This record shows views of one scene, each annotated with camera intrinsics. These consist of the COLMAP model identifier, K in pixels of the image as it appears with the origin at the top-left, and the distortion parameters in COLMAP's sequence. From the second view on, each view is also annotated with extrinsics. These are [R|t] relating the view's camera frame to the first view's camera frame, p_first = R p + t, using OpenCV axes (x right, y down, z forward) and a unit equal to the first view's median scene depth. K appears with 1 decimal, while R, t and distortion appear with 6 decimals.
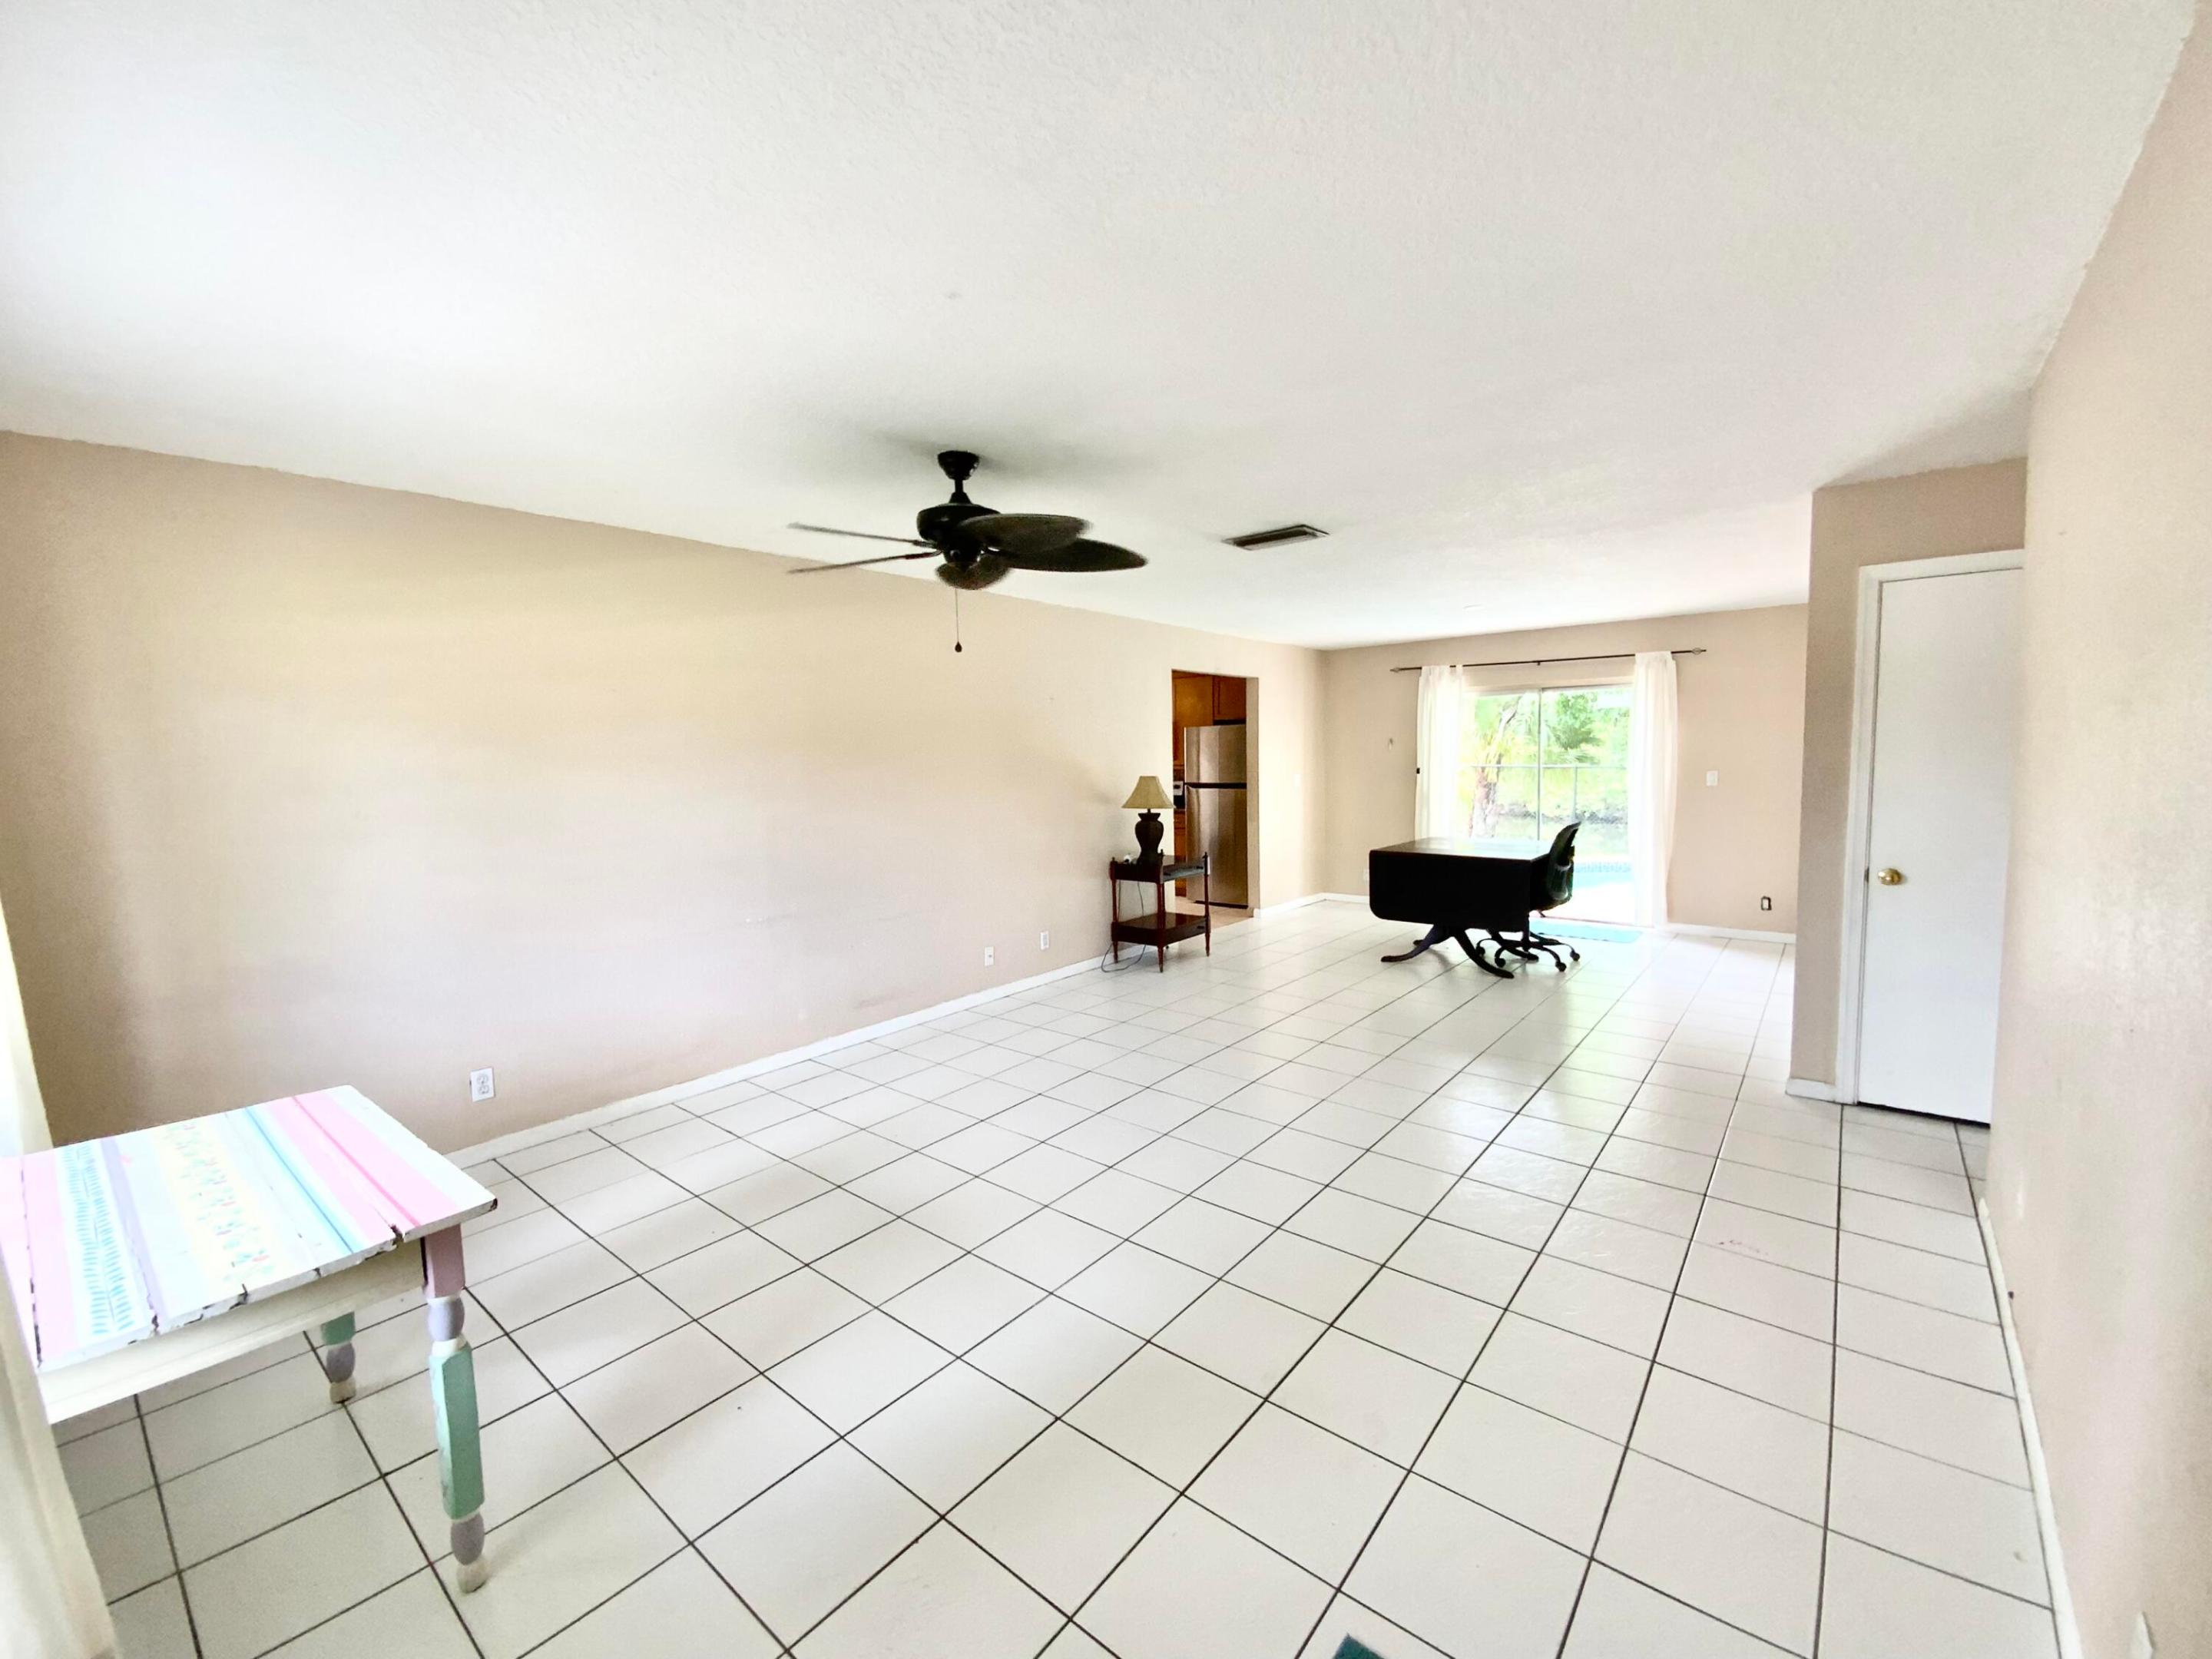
lens RADIAL K [[907.9, 0, 1104.6], [0, 907.9, 834.8], [0, 0, 1]] dist [0.016103, -0.009636]
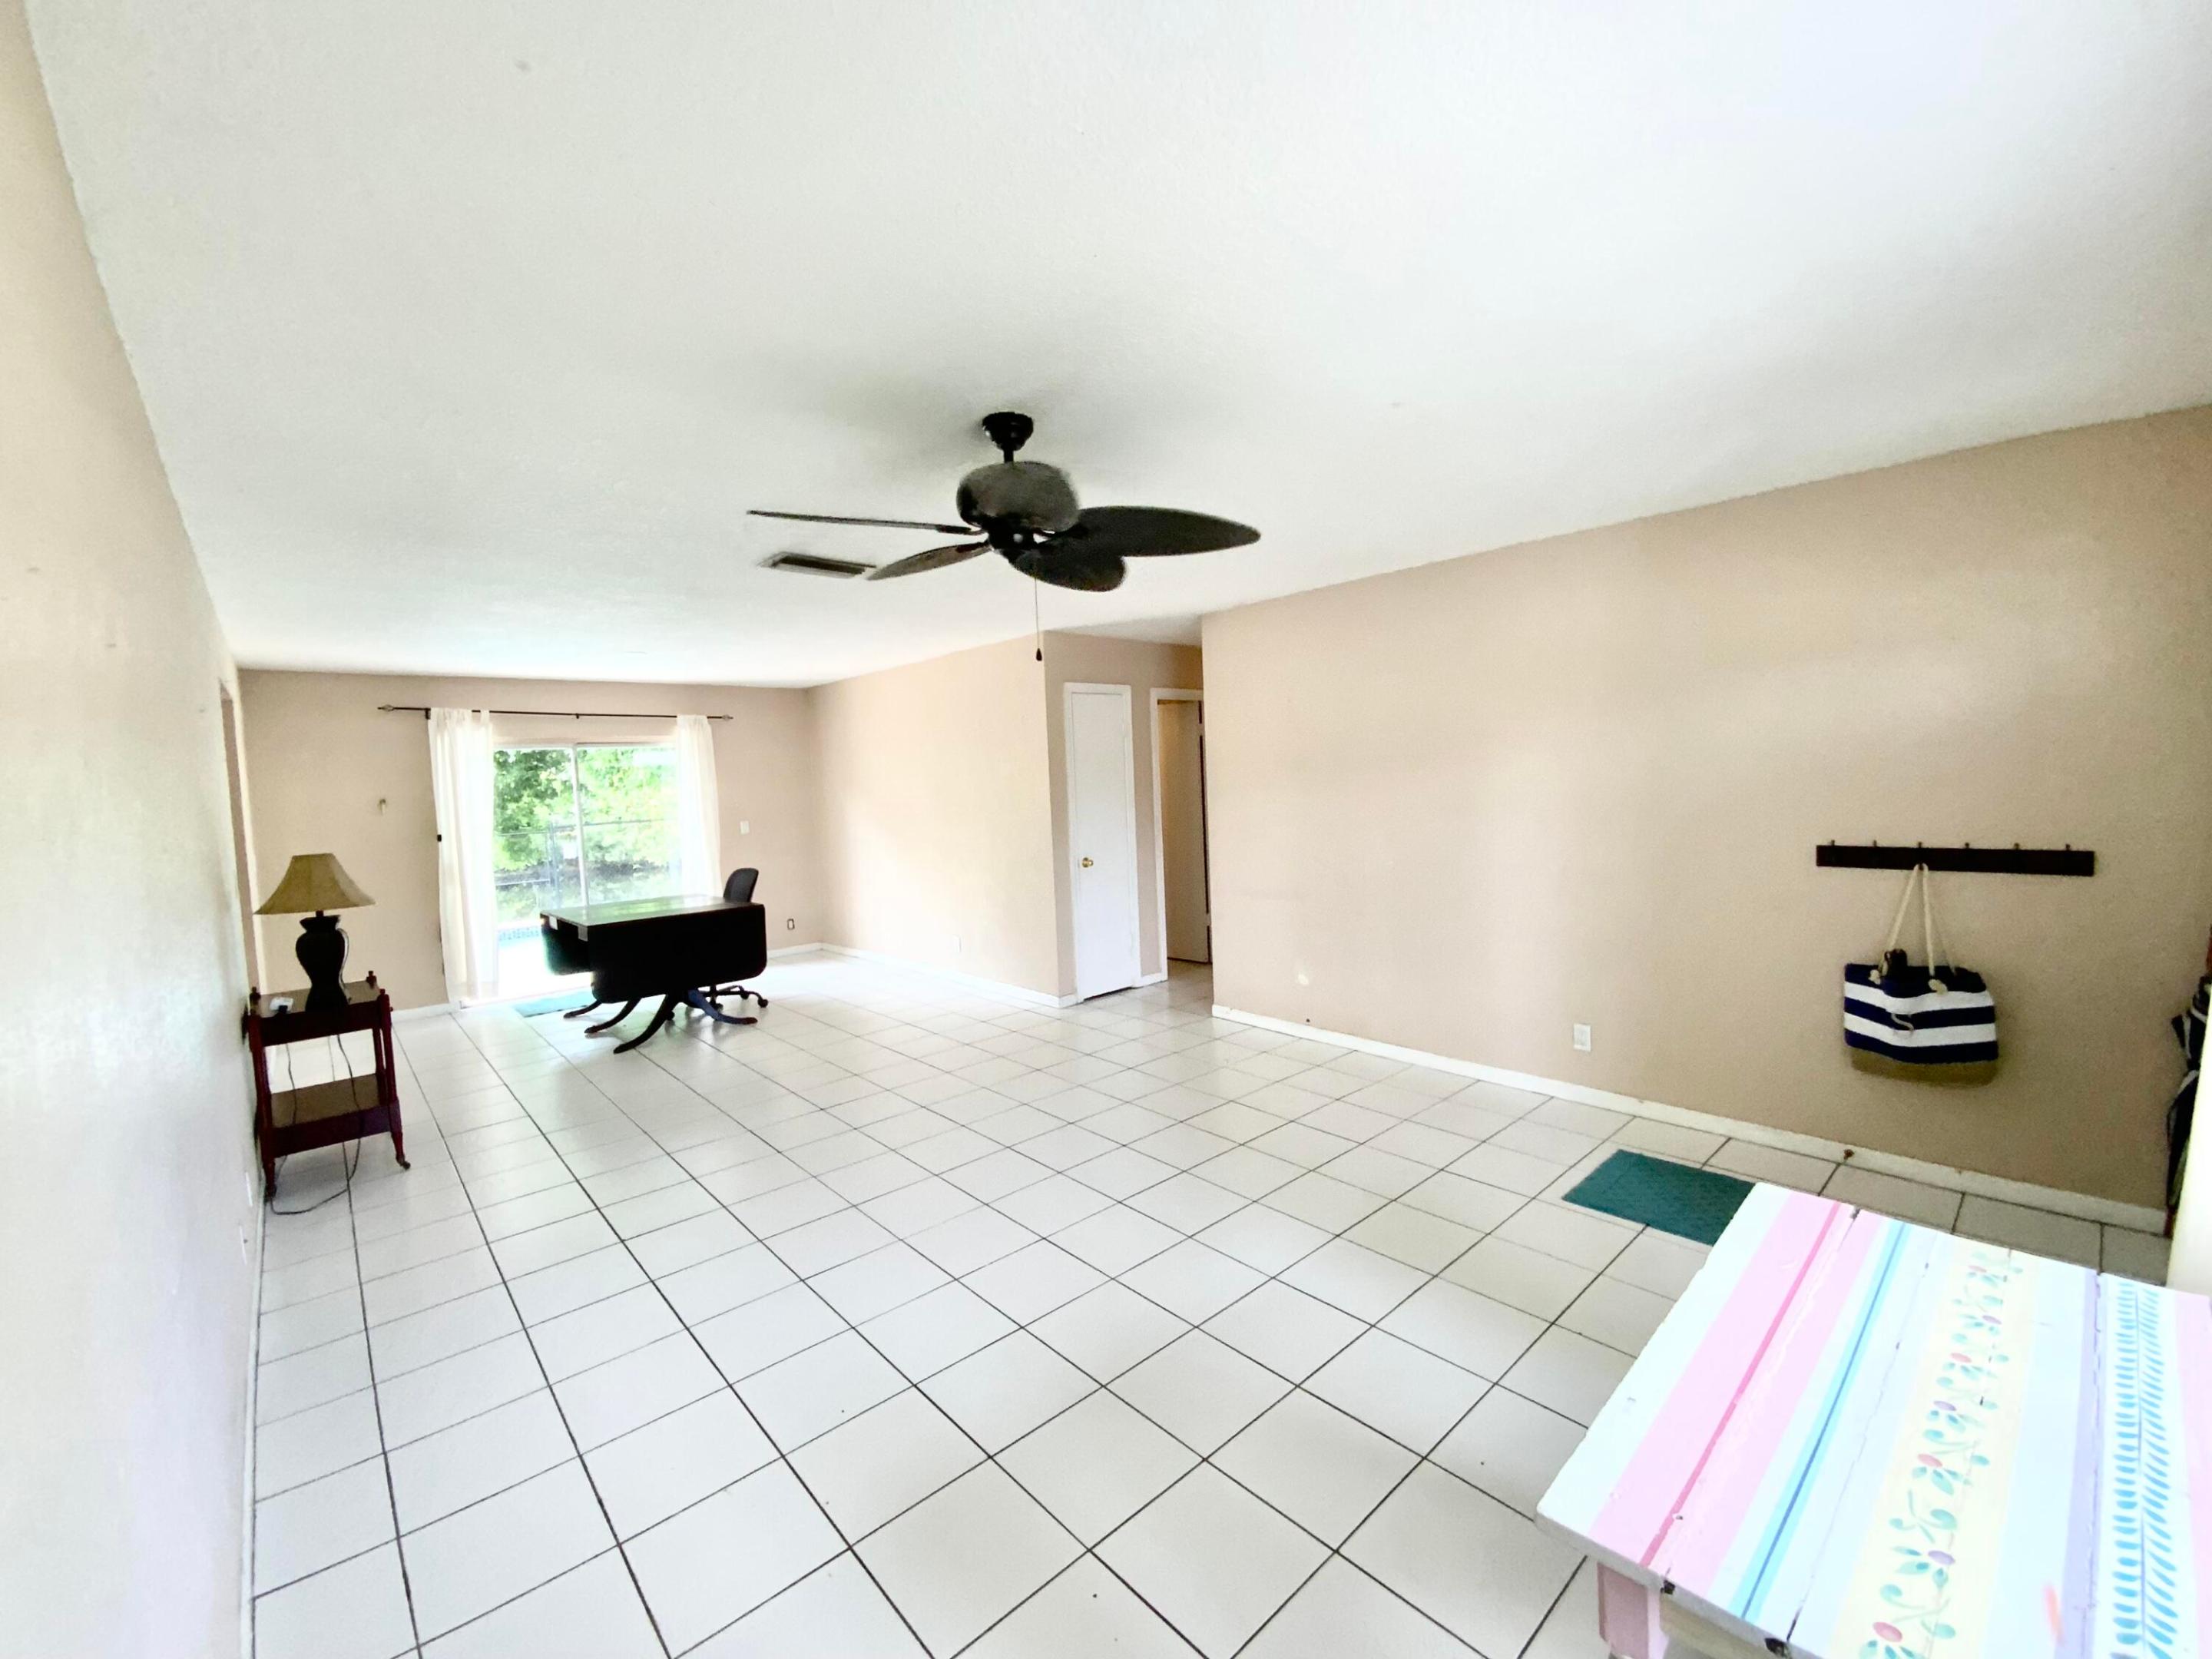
lens RADIAL K [[907.9, 0, 1102.6], [0, 907.9, 821.2], [0, 0, 1]] dist [0.016103, -0.009636]
pose [[0.139388, -0.034430, 0.989639, -0.735230], [0.125459, 0.991956, 0.016840, -0.050253], [-0.982258, 0.121812, 0.142586, 0.632896]]
